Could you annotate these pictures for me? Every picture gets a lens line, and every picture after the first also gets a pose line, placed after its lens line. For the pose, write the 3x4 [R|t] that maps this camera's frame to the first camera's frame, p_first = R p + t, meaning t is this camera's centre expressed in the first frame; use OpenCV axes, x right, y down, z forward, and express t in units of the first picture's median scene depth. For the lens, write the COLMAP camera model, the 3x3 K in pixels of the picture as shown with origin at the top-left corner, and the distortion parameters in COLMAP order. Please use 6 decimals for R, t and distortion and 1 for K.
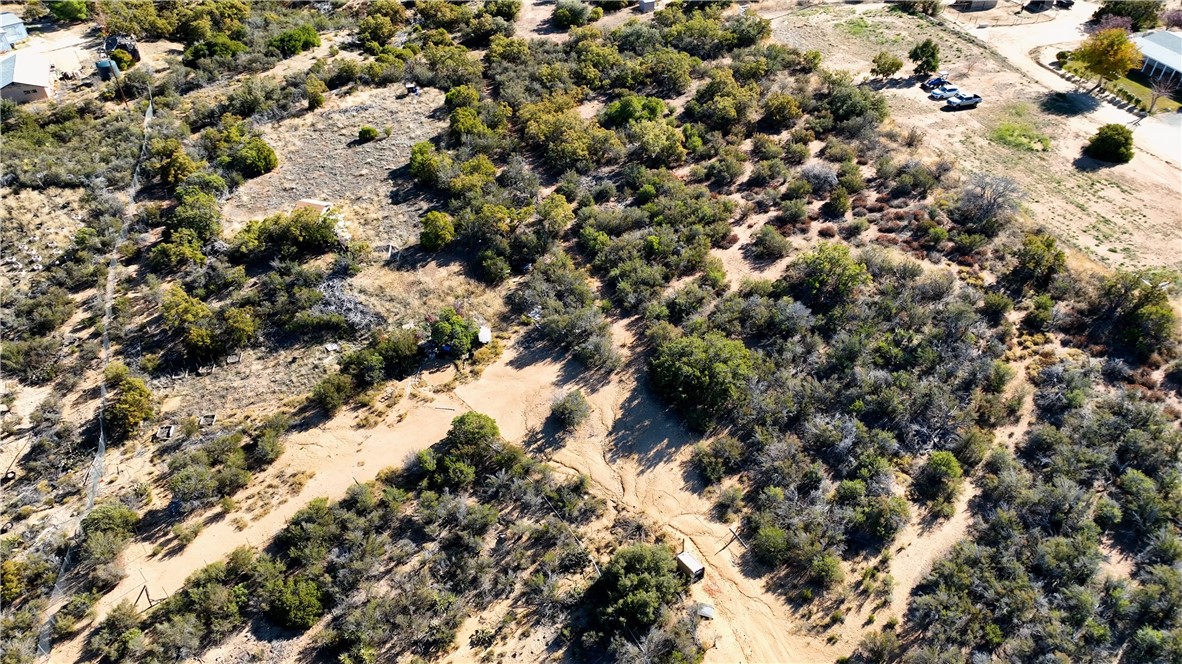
lens RADIAL K [[829.3, 0, 595.1], [0, 829.3, 330.0], [0, 0, 1]] dist [0.004193, -0.000701]
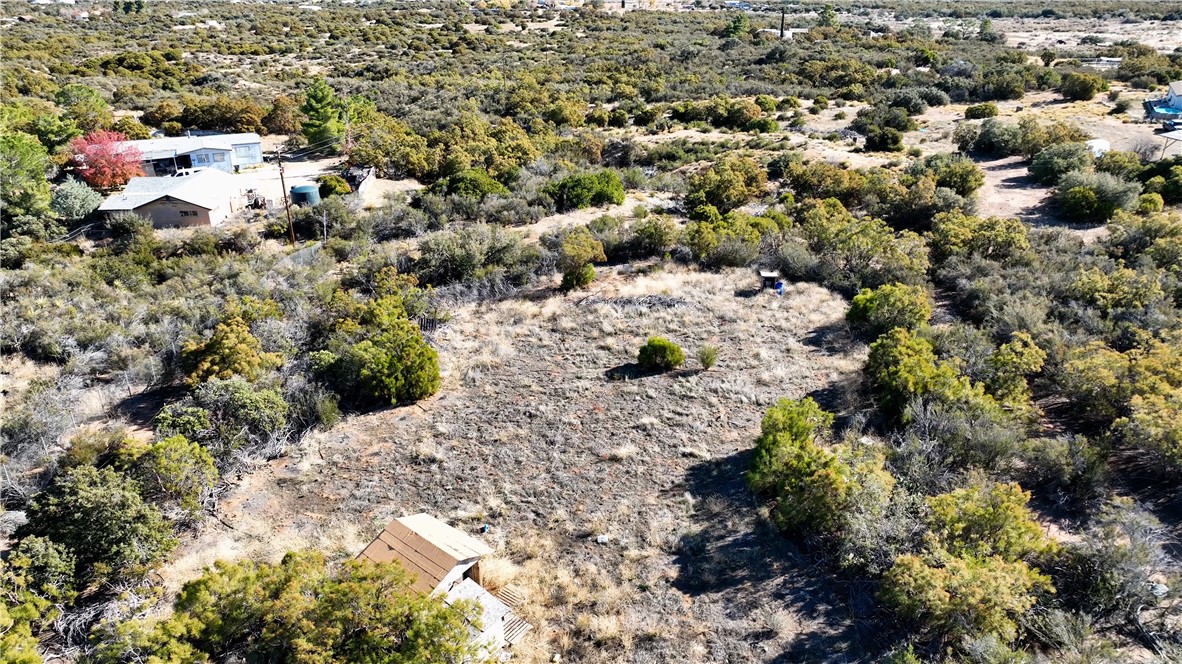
lens RADIAL K [[829.5, 0, 591.0], [0, 829.5, 332.0], [0, 0, 1]] dist [0.004342, 0.005986]
pose [[0.922952, 0.150662, -0.354204, -0.215570], [-0.241792, 0.942928, -0.228962, -0.193552], [0.299493, 0.296965, 0.906706, 0.820182]]
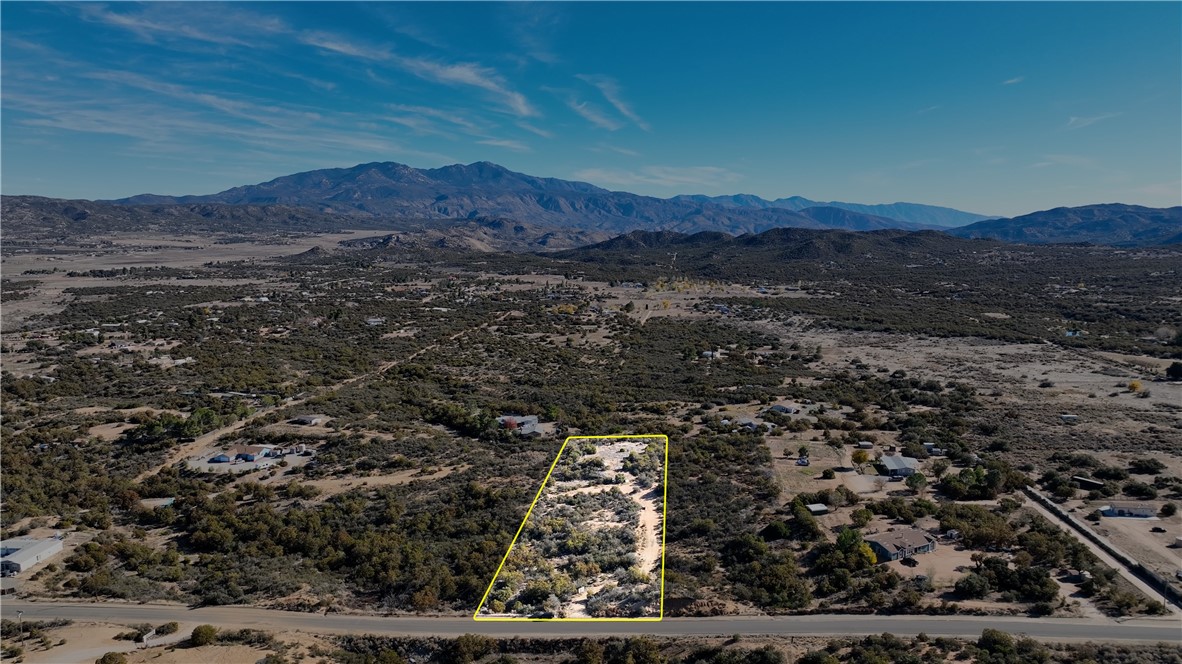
lens RADIAL K [[829.3, 0, 595.1], [0, 829.3, 330.0], [0, 0, 1]] dist [0.004193, -0.000701]
pose [[0.905371, 0.042689, -0.422470, 1.463524], [-0.261712, 0.839588, -0.476023, 1.402716], [0.334380, 0.541543, 0.771311, -2.730424]]
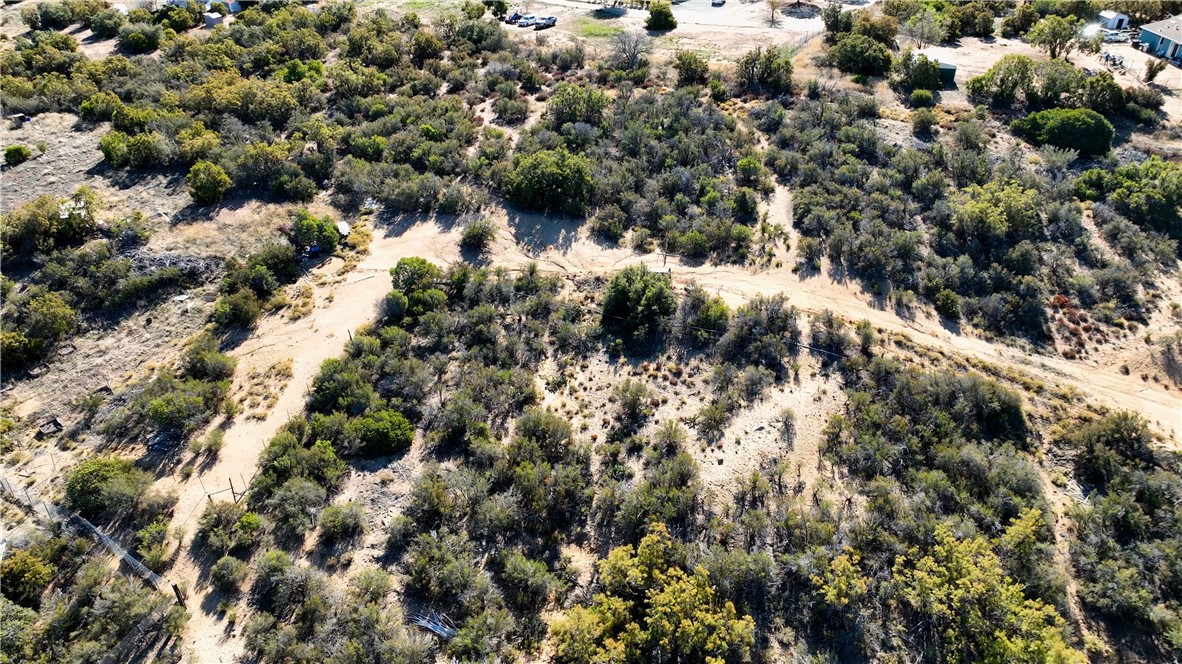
lens RADIAL K [[829.5, 0, 591.0], [0, 829.5, 332.0], [0, 0, 1]] dist [0.004342, 0.005986]
pose [[0.767655, -0.357604, 0.531813, -0.463444], [0.417077, 0.908826, 0.009079, 0.227554], [-0.486573, 0.214837, 0.846813, 0.035952]]
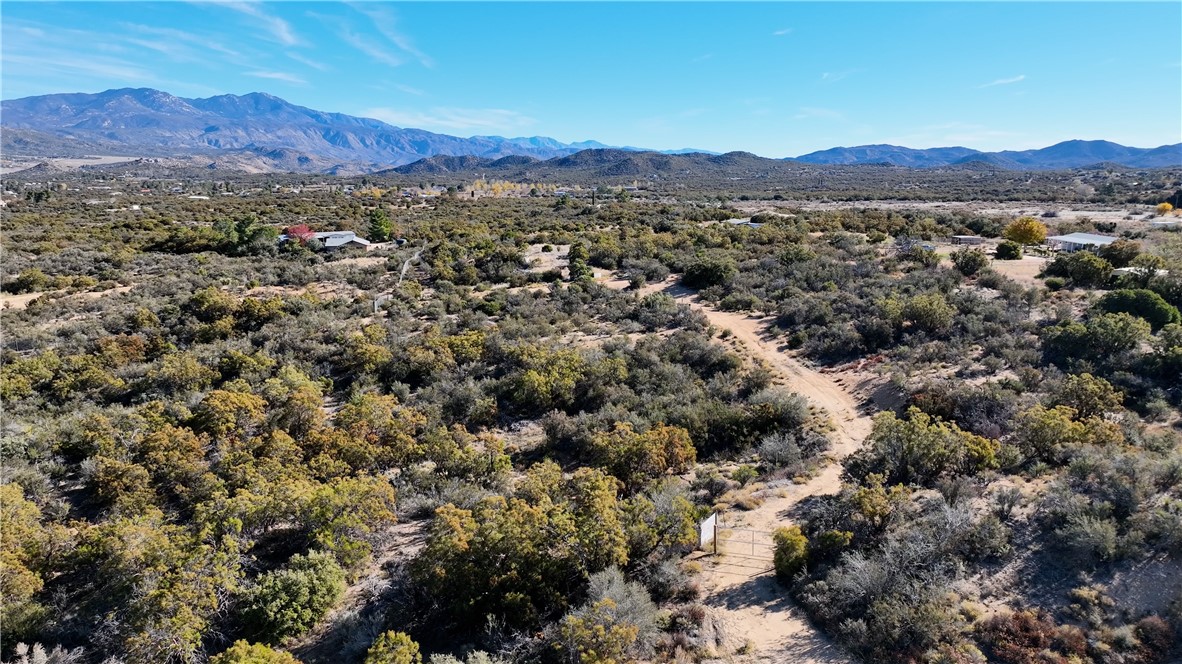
lens RADIAL K [[829.5, 0, 591.0], [0, 829.5, 332.0], [0, 0, 1]] dist [0.004342, 0.005986]
pose [[0.979738, 0.038352, -0.196576, 0.211178], [-0.127348, 0.876824, -0.463639, 0.935732], [0.154581, 0.479279, 0.863942, -0.506140]]
